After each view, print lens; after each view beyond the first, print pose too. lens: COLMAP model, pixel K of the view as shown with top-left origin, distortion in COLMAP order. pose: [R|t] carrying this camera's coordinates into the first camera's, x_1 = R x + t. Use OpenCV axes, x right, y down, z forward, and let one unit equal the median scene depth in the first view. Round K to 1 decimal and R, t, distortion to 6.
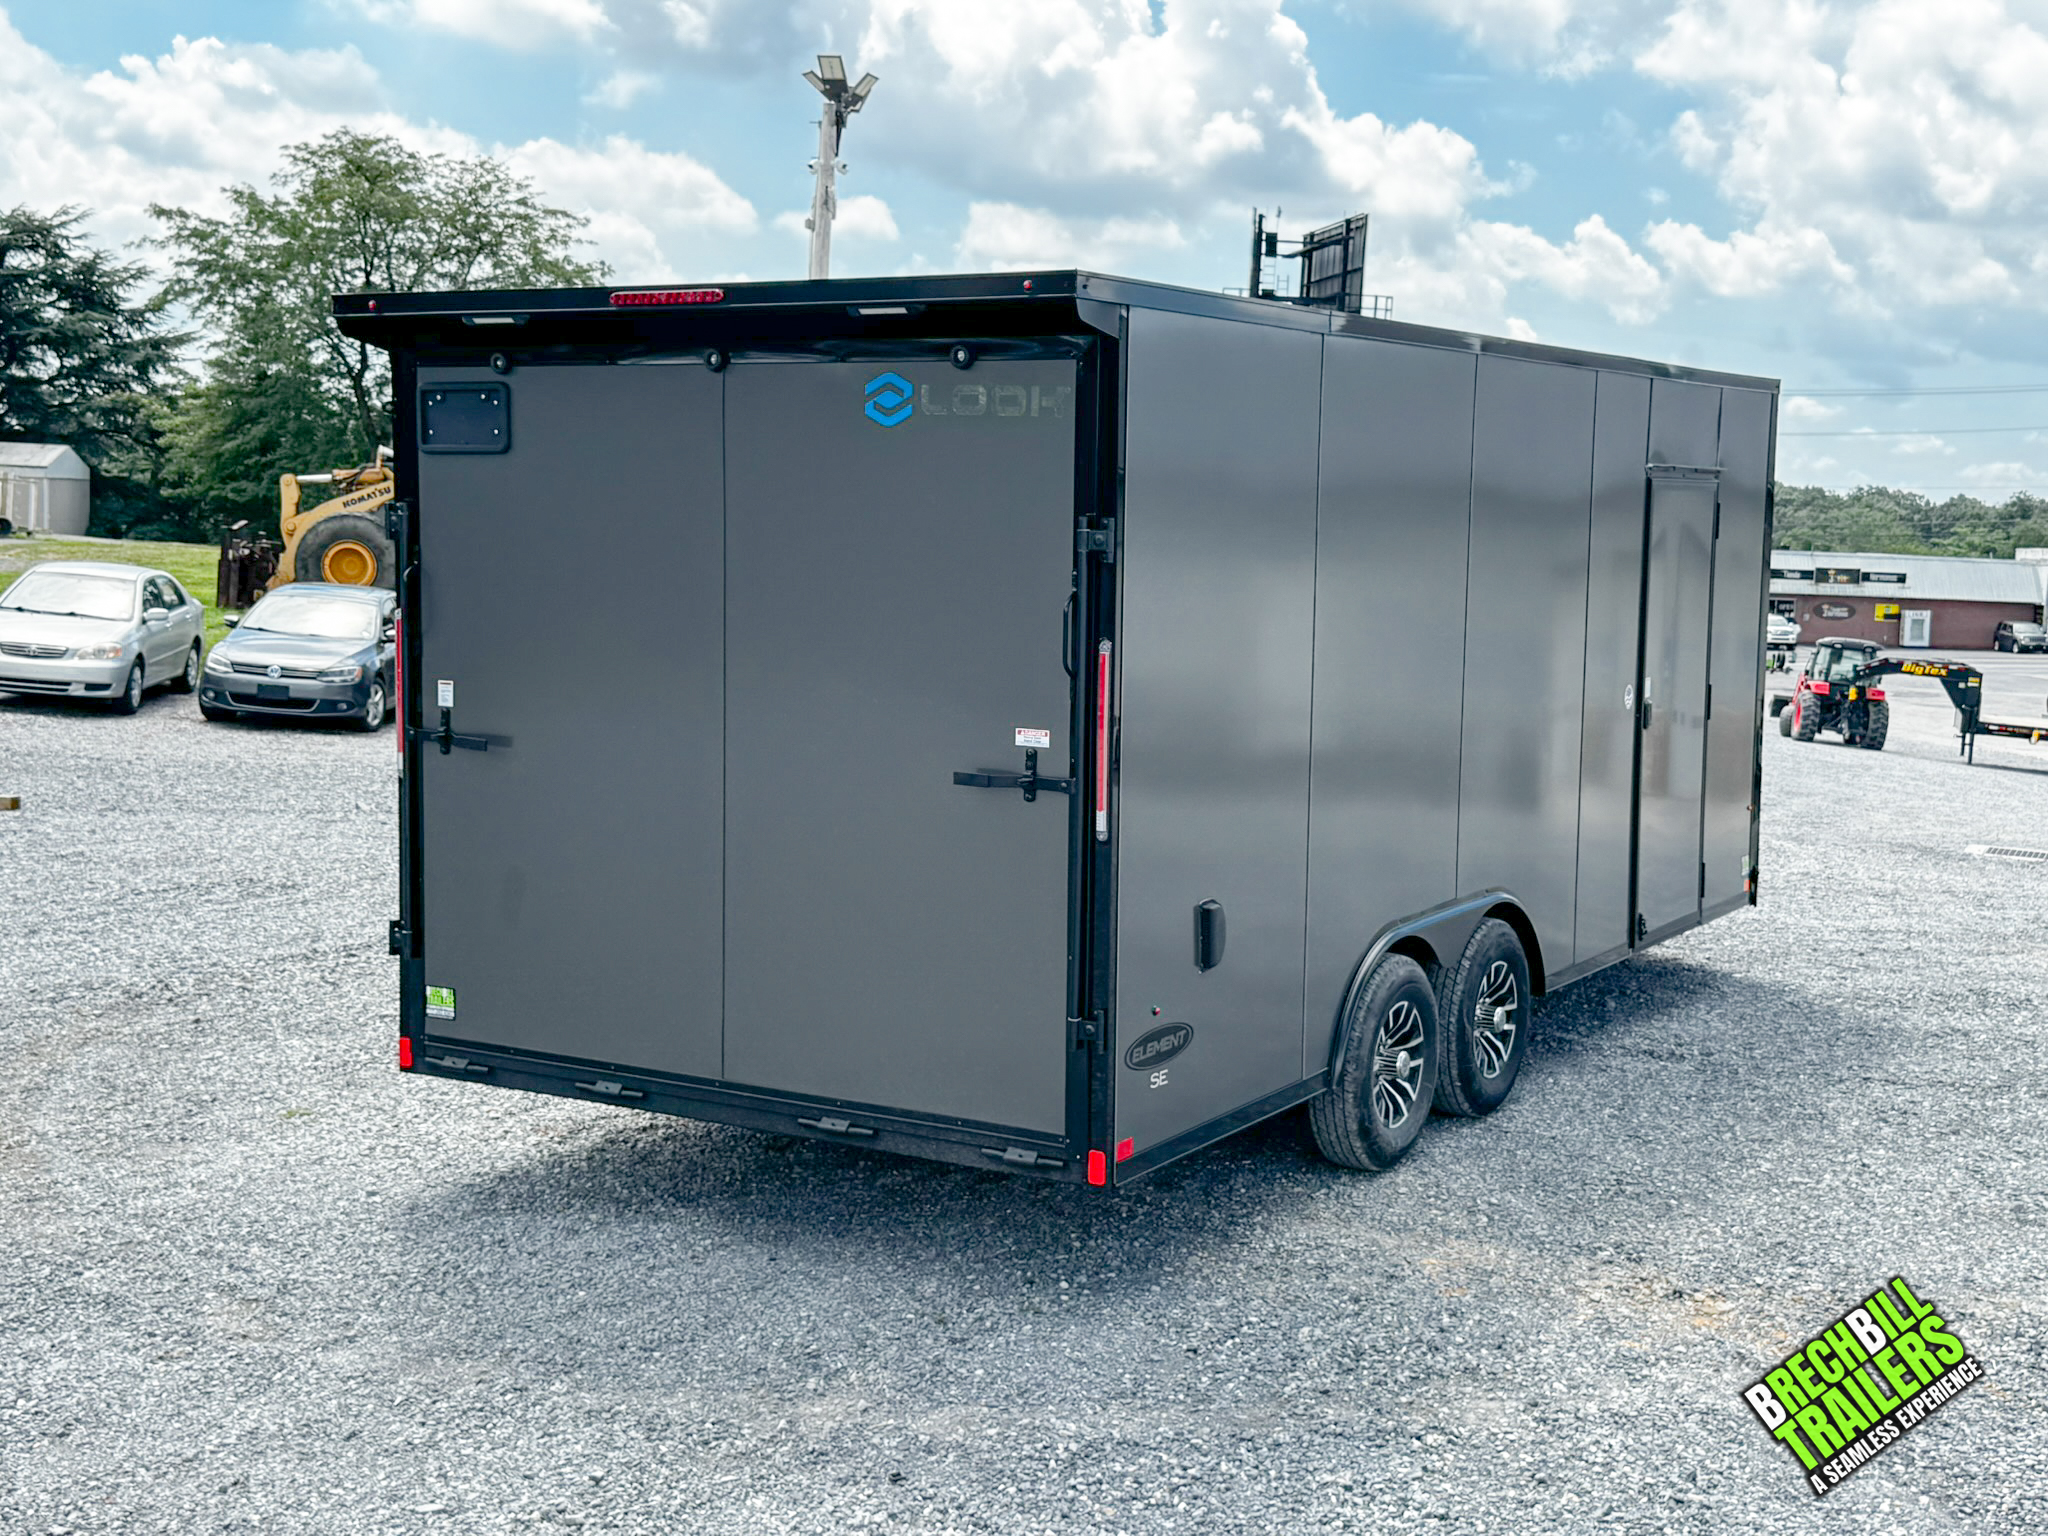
lens RADIAL K [[2573.4, 0, 1019.3], [0, 2573.4, 802.2], [0, 0, 1]] dist [0.170692, -0.243718]
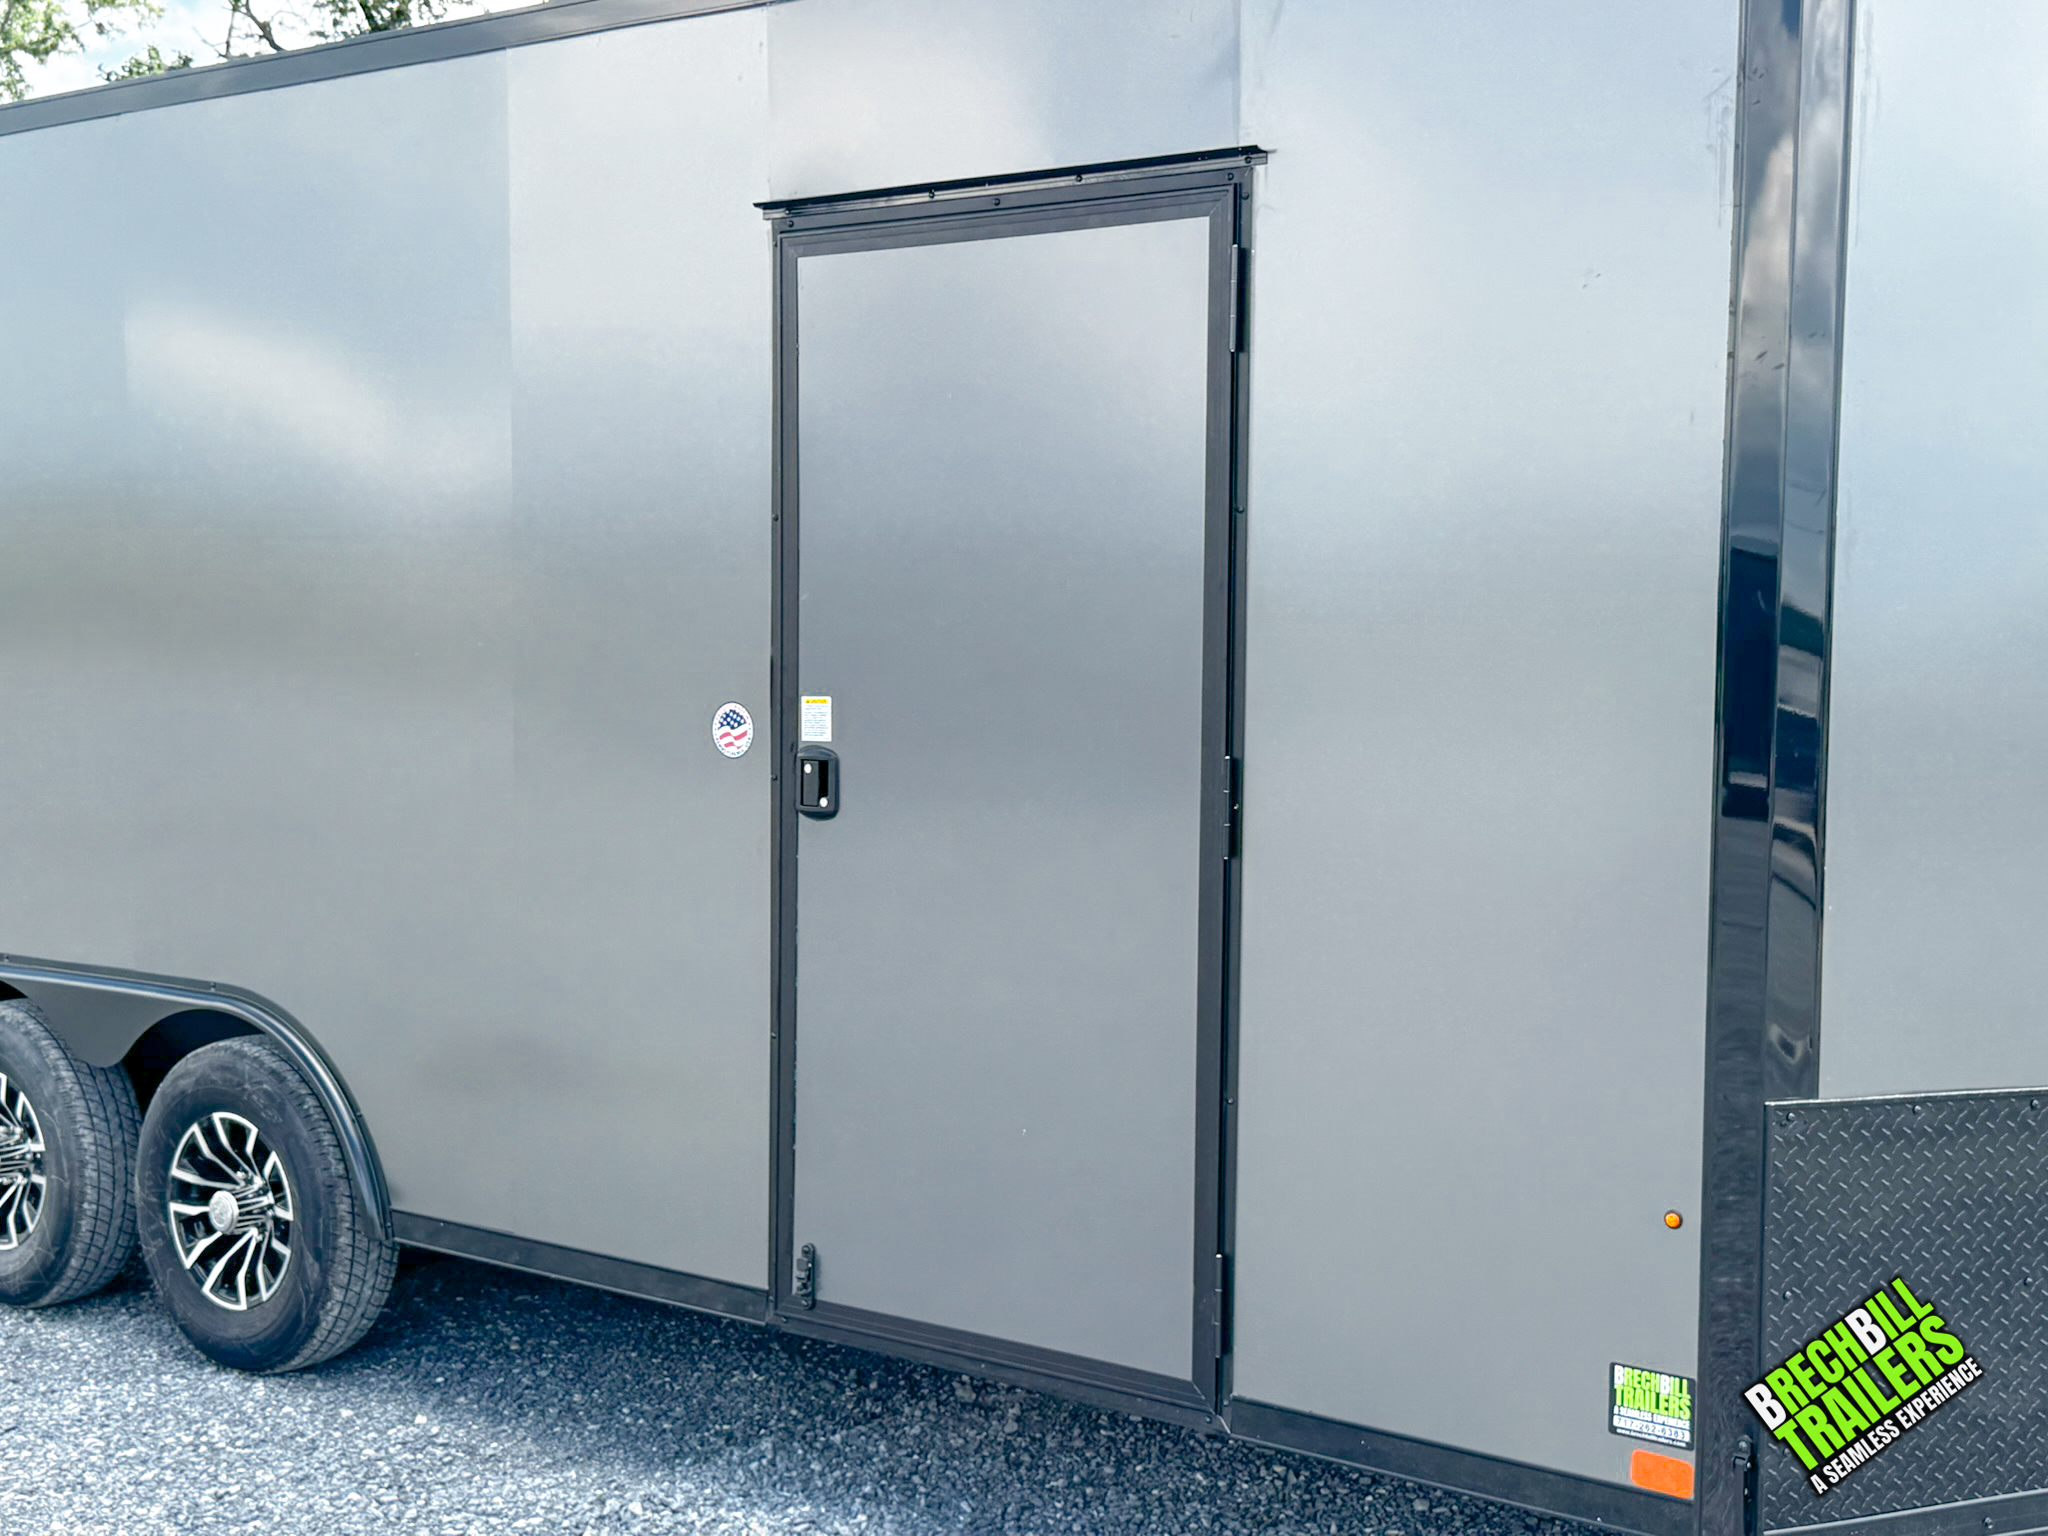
lens RADIAL K [[2573.4, 0, 1019.3], [0, 2573.4, 802.2], [0, 0, 1]] dist [0.170692, -0.243718]
pose [[-0.105242, 0.056297, -0.992852, 0.820693], [-0.125330, 0.989685, 0.069403, -0.079458], [0.986517, 0.131738, -0.097101, 1.330317]]
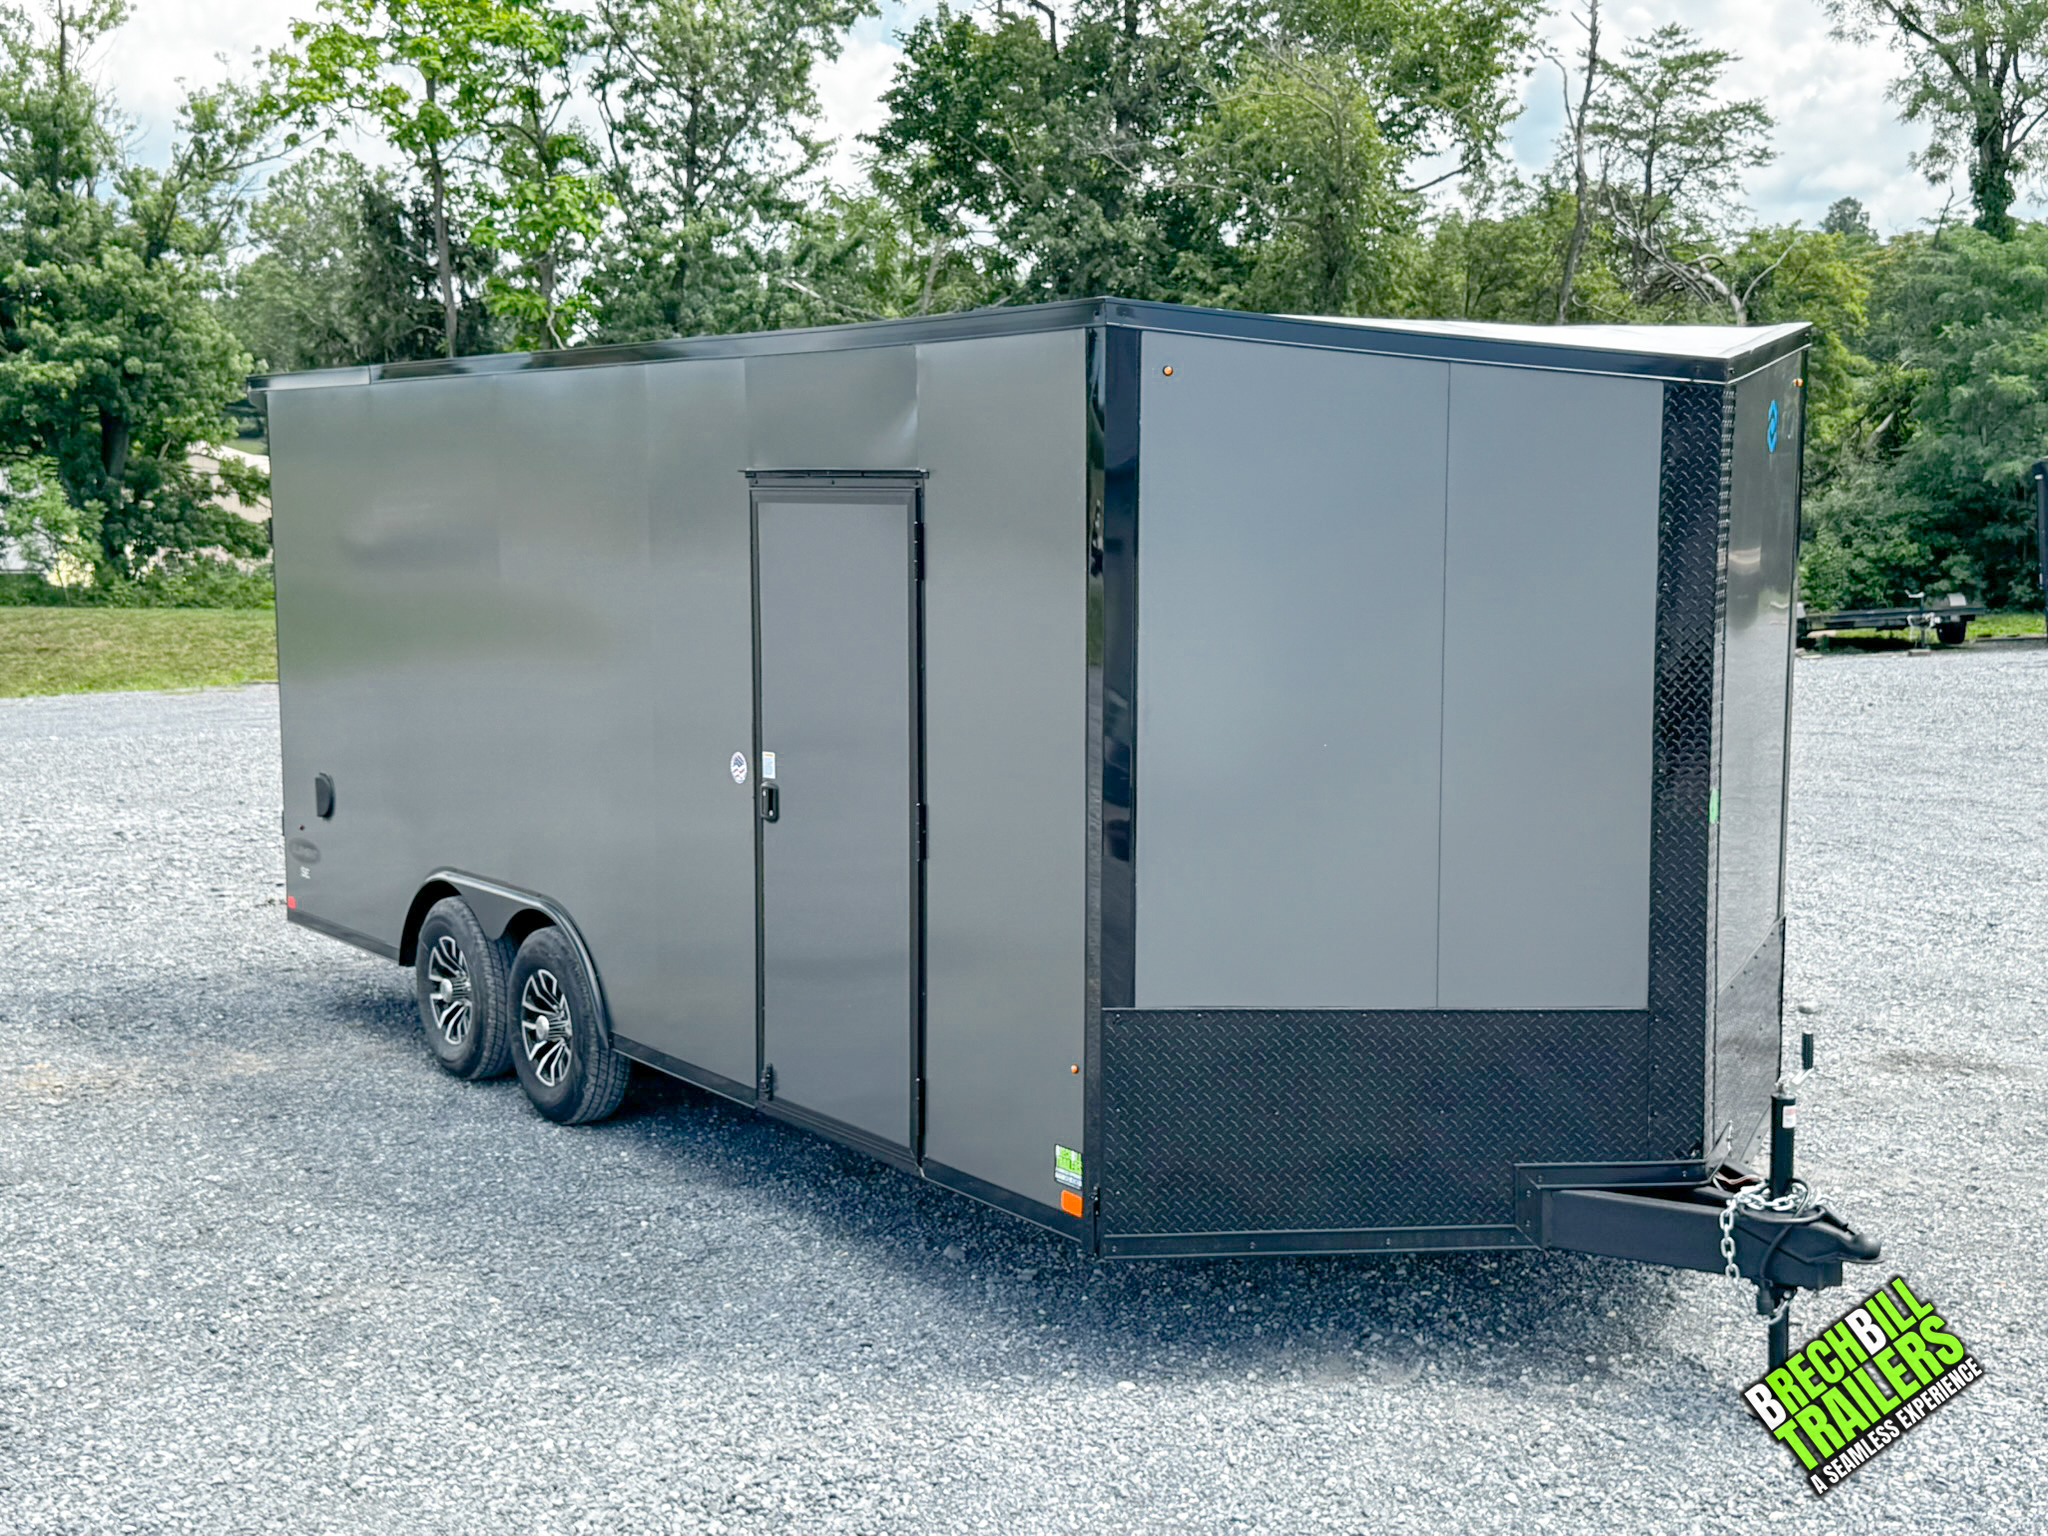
lens RADIAL K [[2573.4, 0, 1019.3], [0, 2573.4, 802.2], [0, 0, 1]] dist [0.170692, -0.243718]
pose [[-0.411655, 0.100628, -0.905767, 1.098710], [-0.108922, 0.981328, 0.158527, -0.197474], [0.904807, 0.163917, -0.393008, 1.681365]]
